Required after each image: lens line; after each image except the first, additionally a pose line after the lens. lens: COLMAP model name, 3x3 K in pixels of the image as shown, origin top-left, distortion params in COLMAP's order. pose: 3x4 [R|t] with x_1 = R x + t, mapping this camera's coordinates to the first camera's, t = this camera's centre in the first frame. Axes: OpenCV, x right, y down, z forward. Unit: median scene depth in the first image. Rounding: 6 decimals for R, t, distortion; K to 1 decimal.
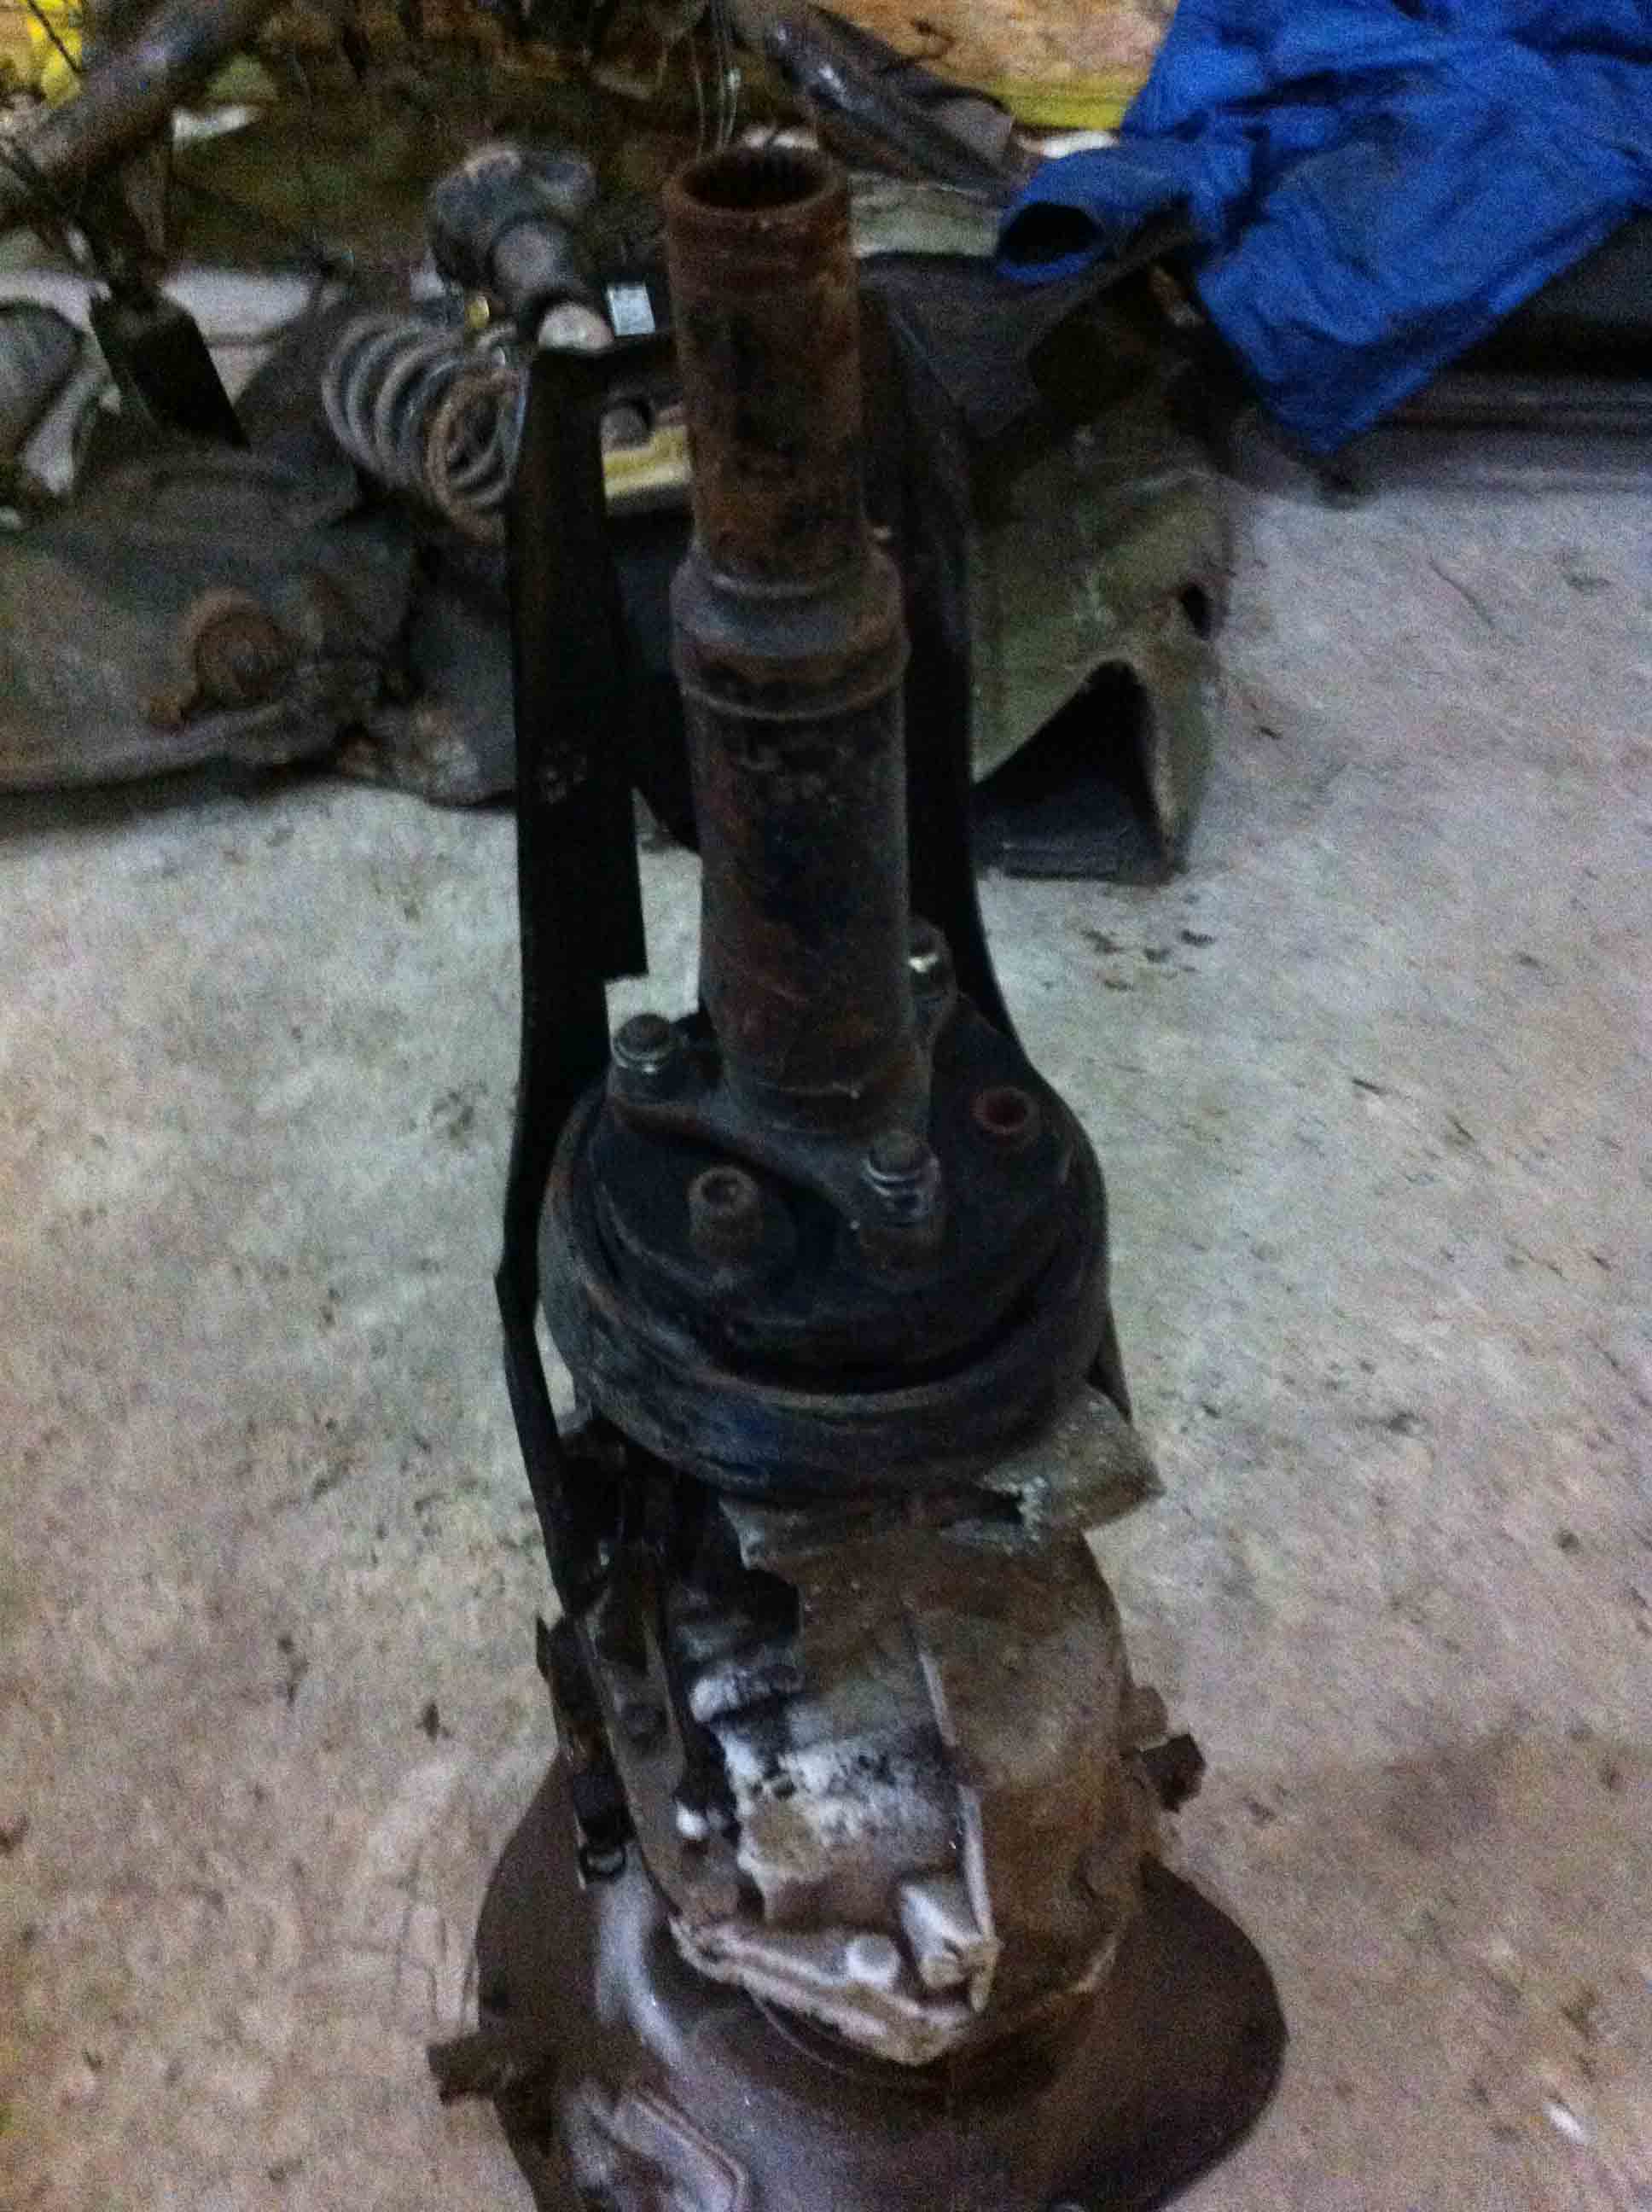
lens RADIAL K [[2157.4, 0, 810.3], [0, 2157.4, 1114.6], [0, 0, 1]] dist [0.066723, -0.255762]
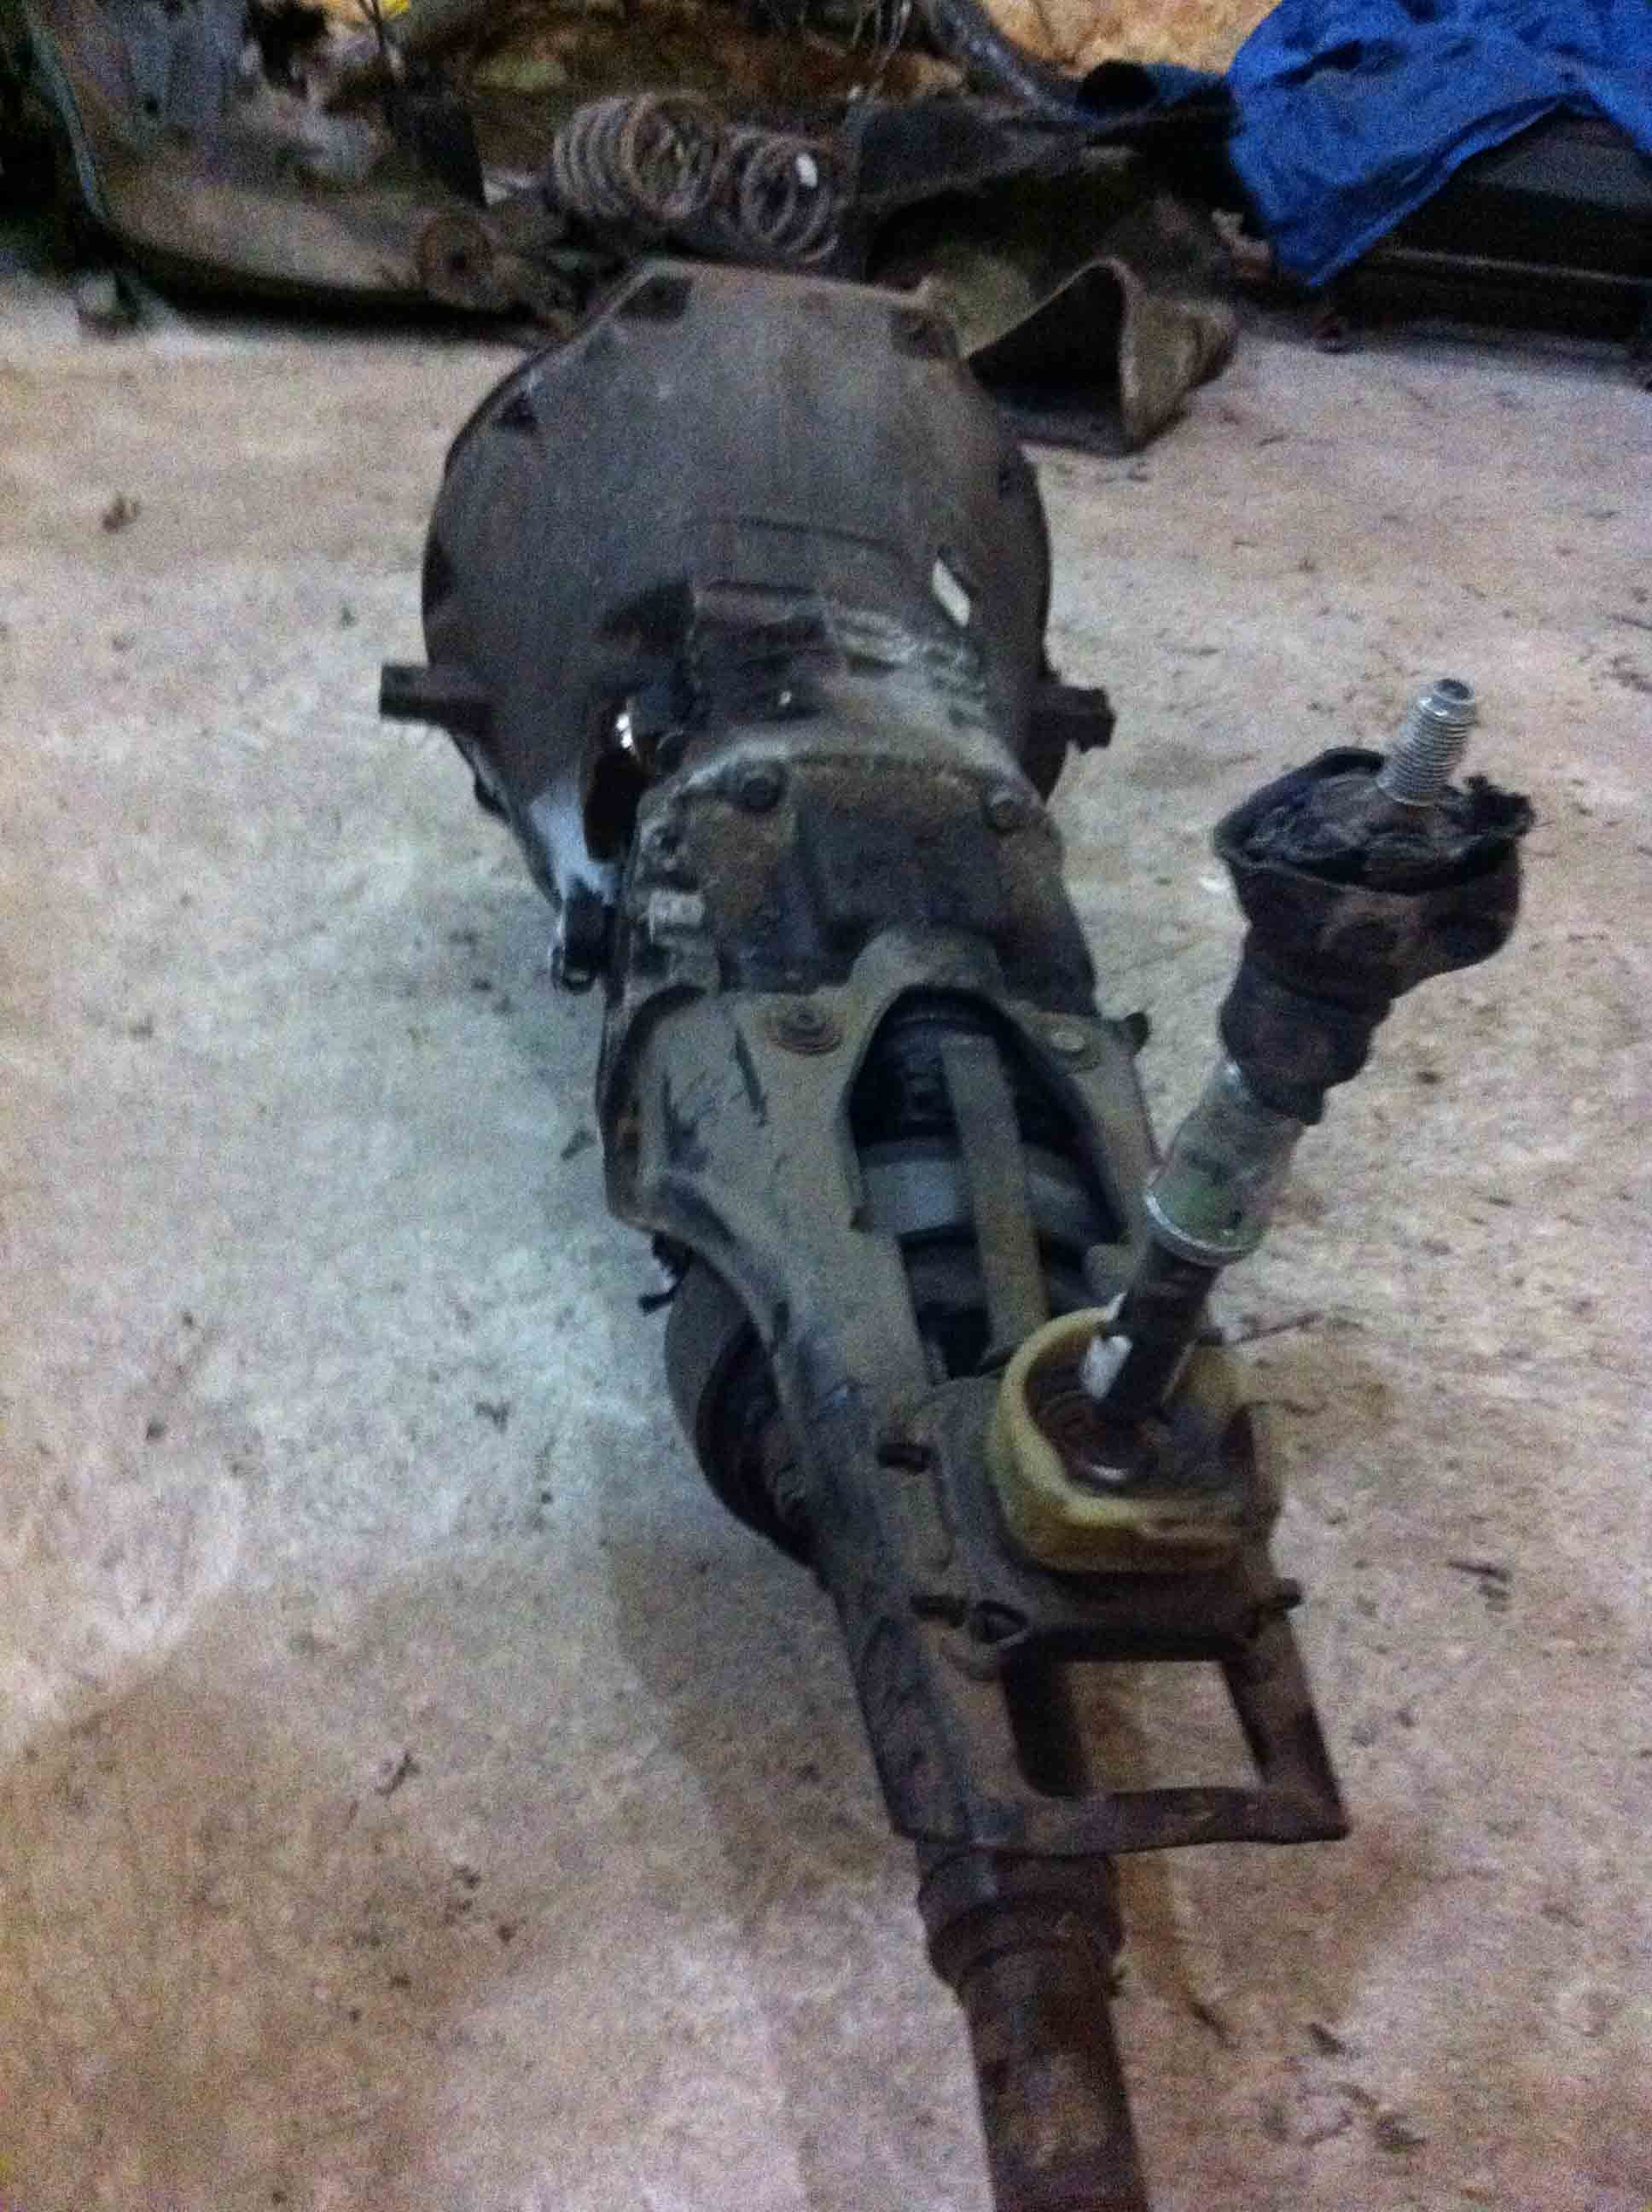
lens RADIAL K [[2157.4, 0, 810.3], [0, 2157.4, 1114.6], [0, 0, 1]] dist [0.066723, -0.255762]
pose [[0.984103, 0.158110, -0.080890, 0.137711], [-0.172173, 0.961068, -0.216112, 0.533761], [0.043572, 0.226603, 0.973012, -0.149484]]
